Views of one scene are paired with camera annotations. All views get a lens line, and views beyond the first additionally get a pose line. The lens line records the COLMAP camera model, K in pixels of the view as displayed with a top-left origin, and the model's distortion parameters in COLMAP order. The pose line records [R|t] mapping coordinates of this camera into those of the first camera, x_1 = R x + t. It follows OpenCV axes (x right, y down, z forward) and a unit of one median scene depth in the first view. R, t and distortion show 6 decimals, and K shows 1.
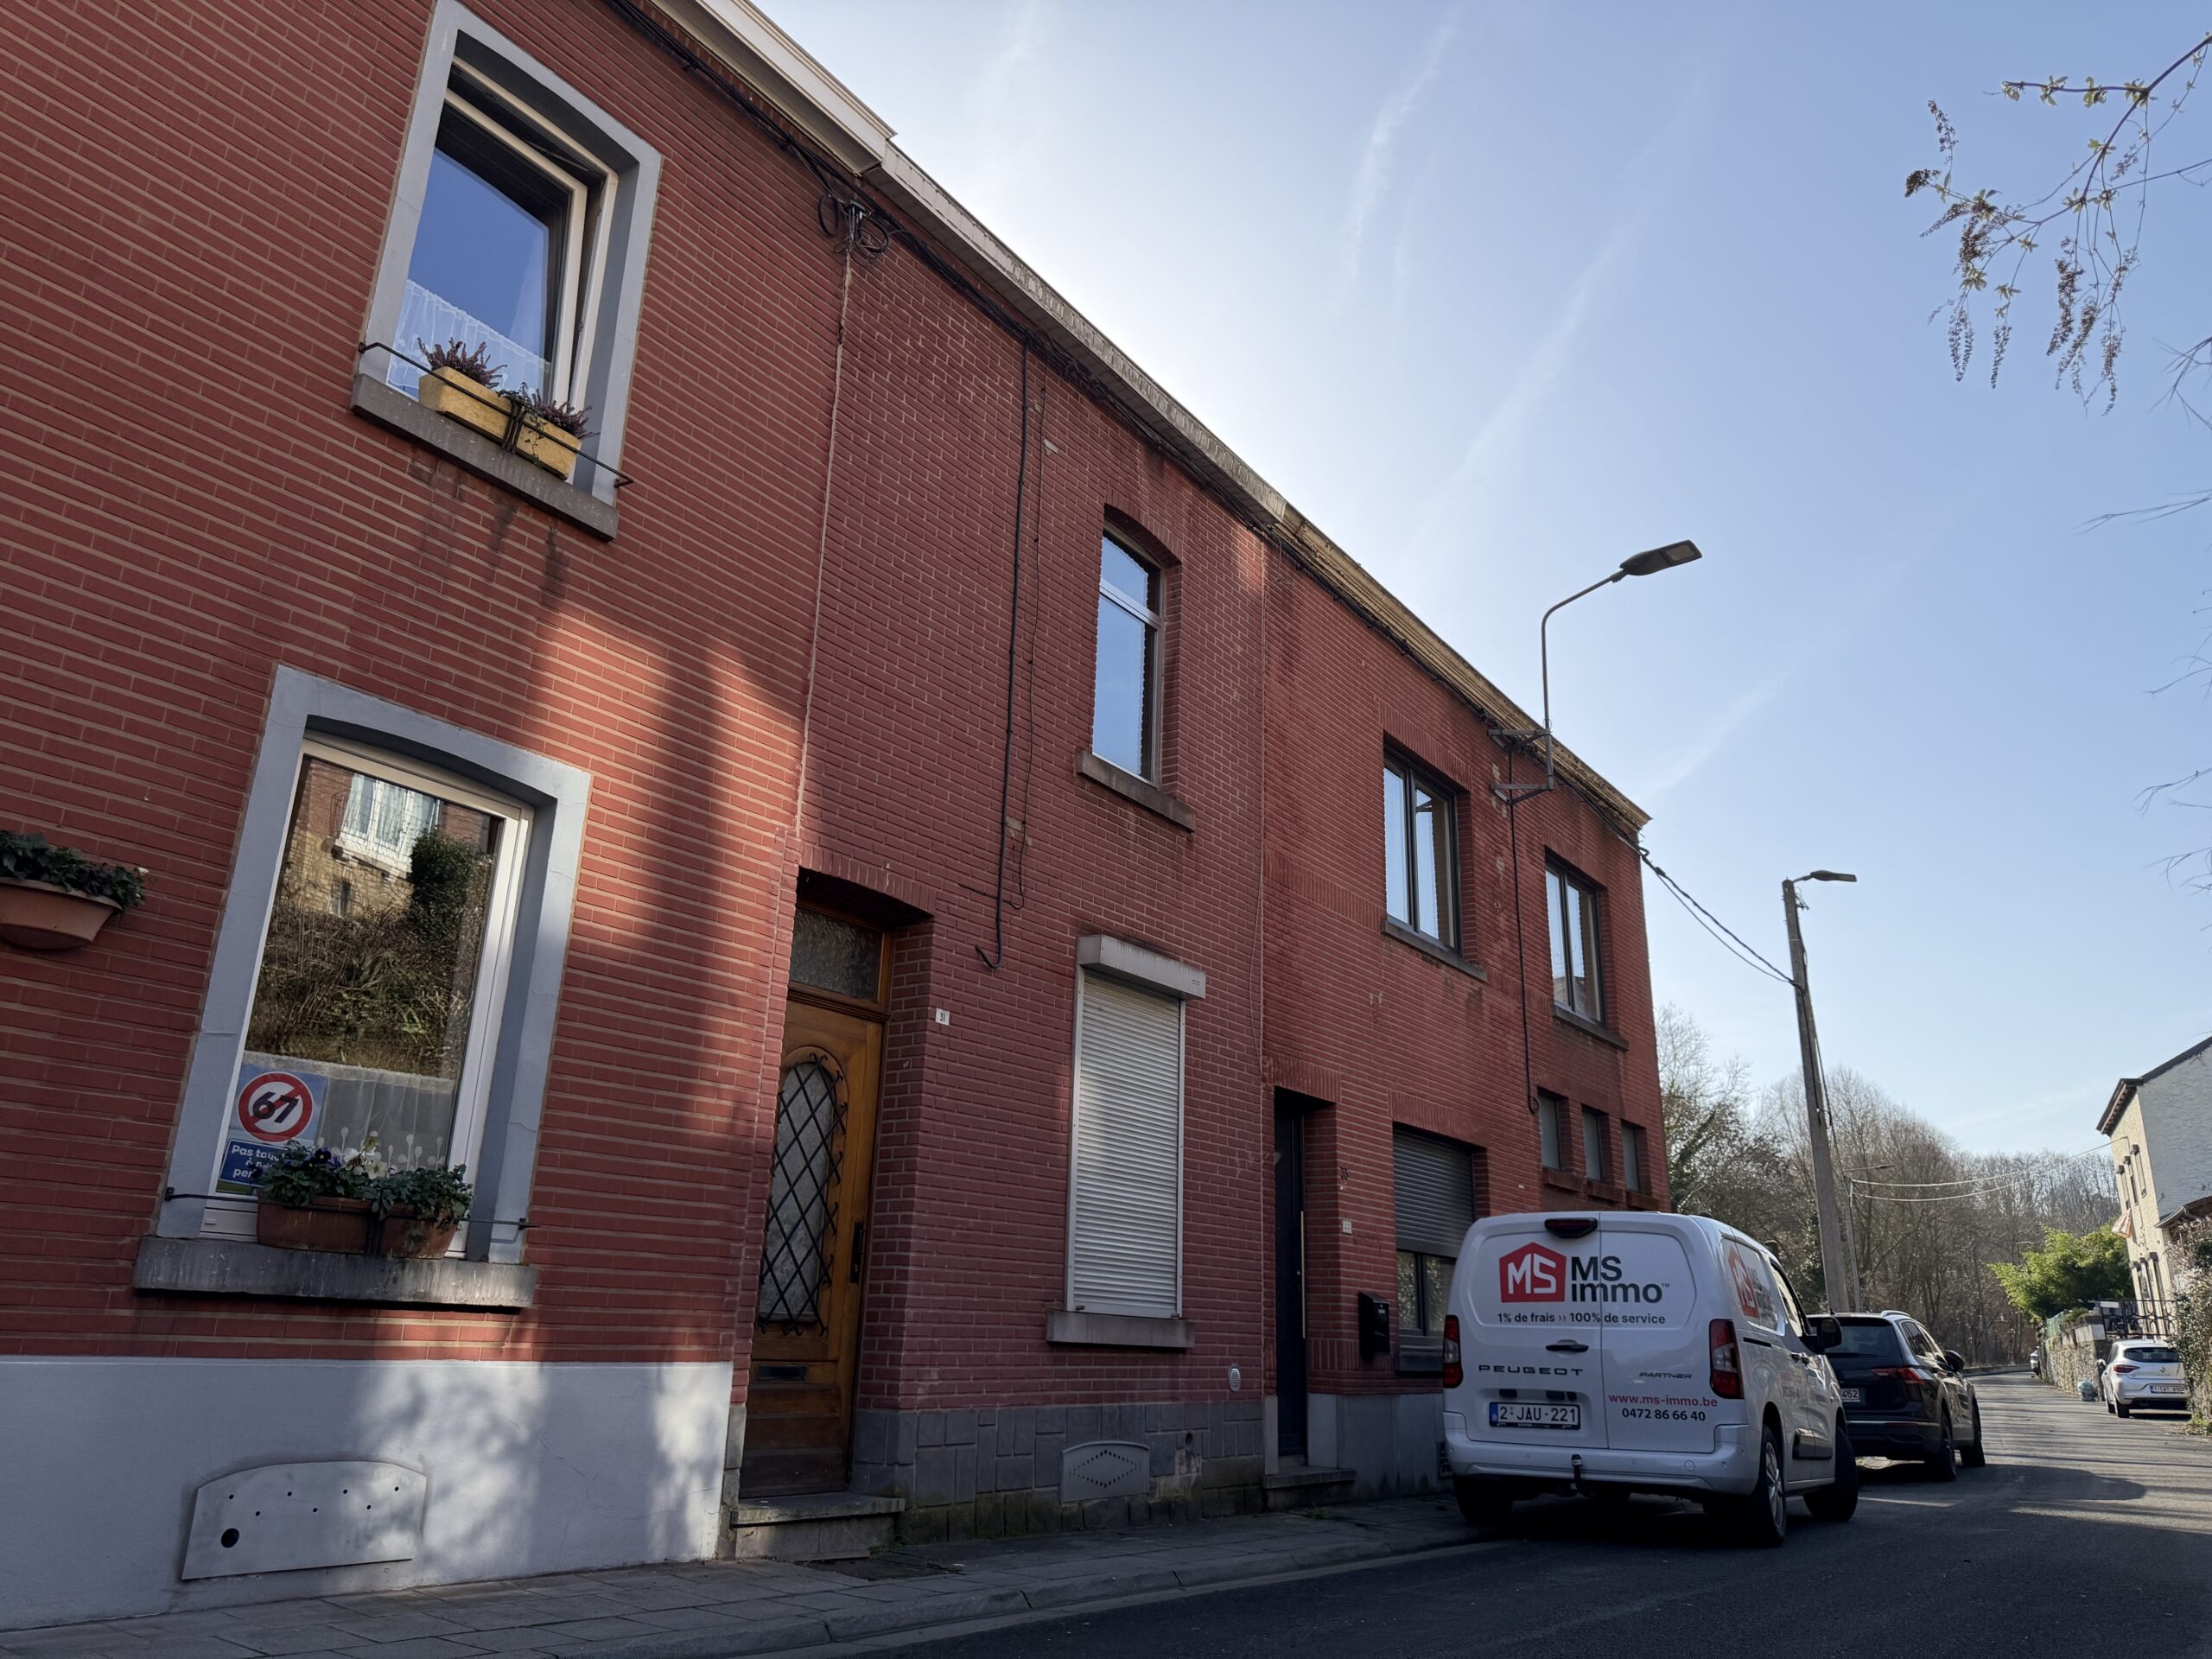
lens RADIAL K [[1526.8, 0, 1106.0], [0, 1526.8, 829.5], [0, 0, 1]] dist [0.159396, -0.321314]
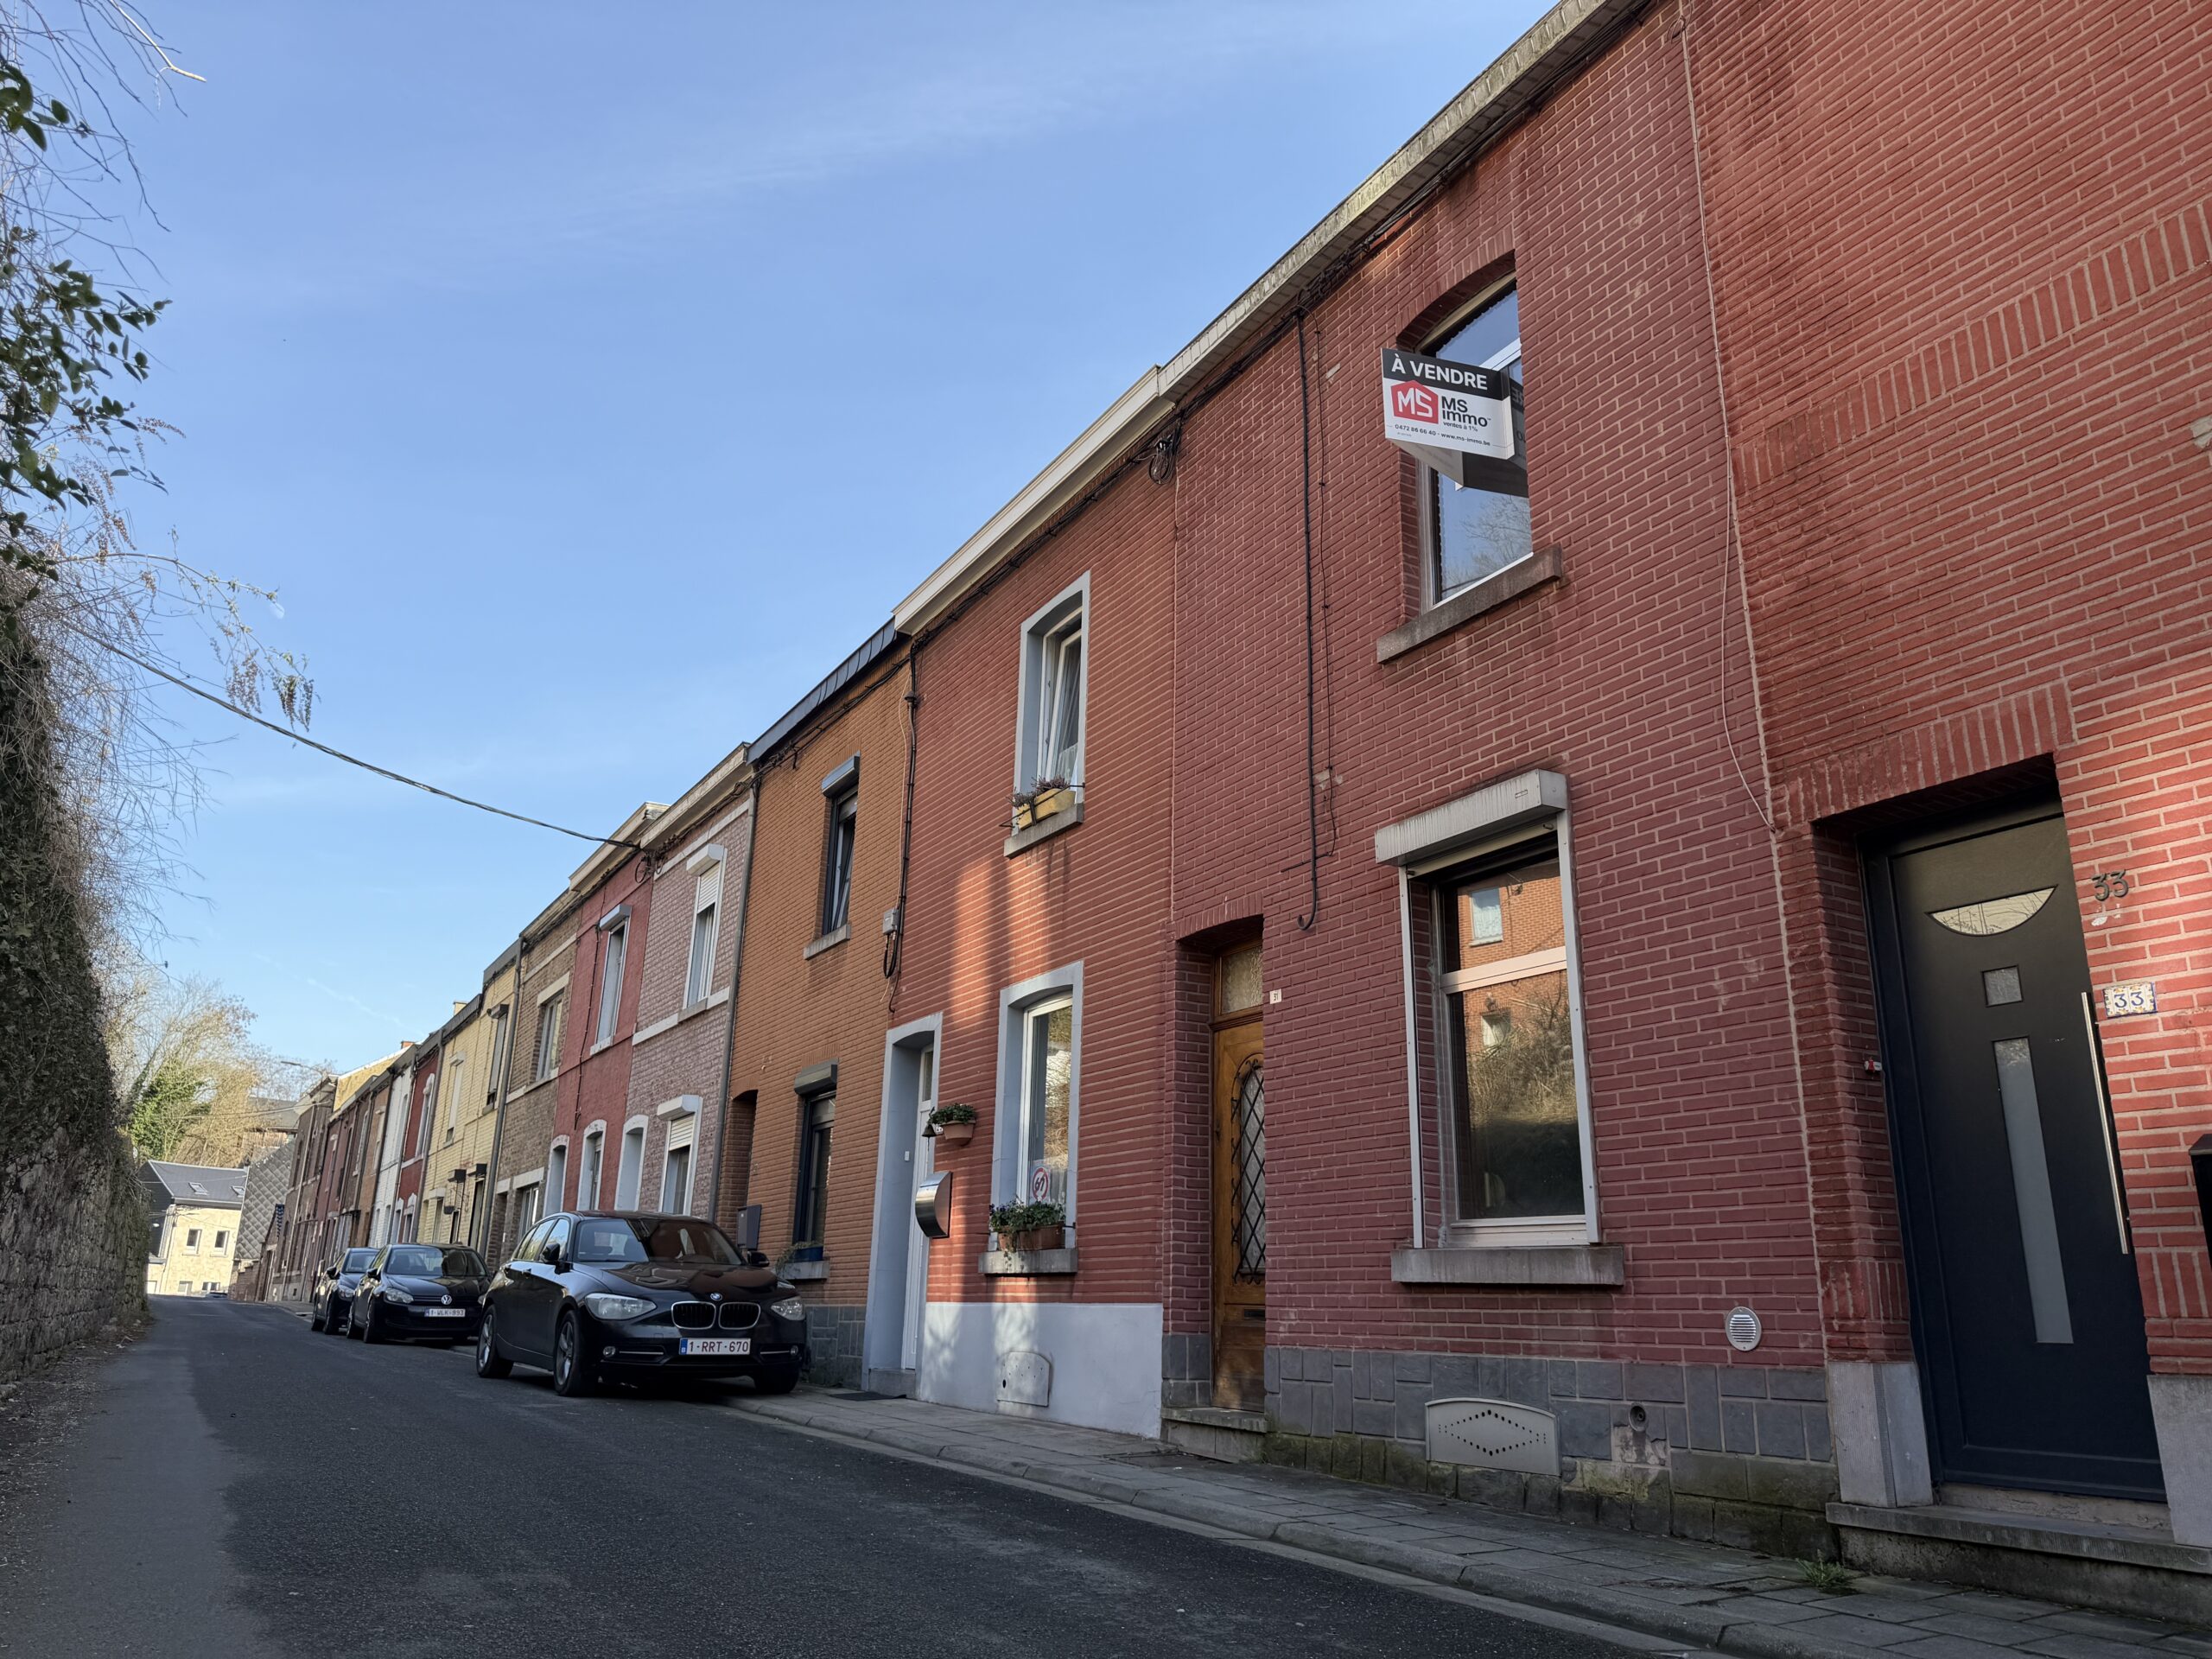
lens RADIAL K [[1526.8, 0, 1106.0], [0, 1526.8, 829.5], [0, 0, 1]] dist [0.159396, -0.321314]
pose [[-0.403612, -0.307959, -0.861544, 0.865339], [0.258826, 0.864754, -0.430360, 0.428444], [0.877557, -0.396689, -0.269318, 1.146346]]
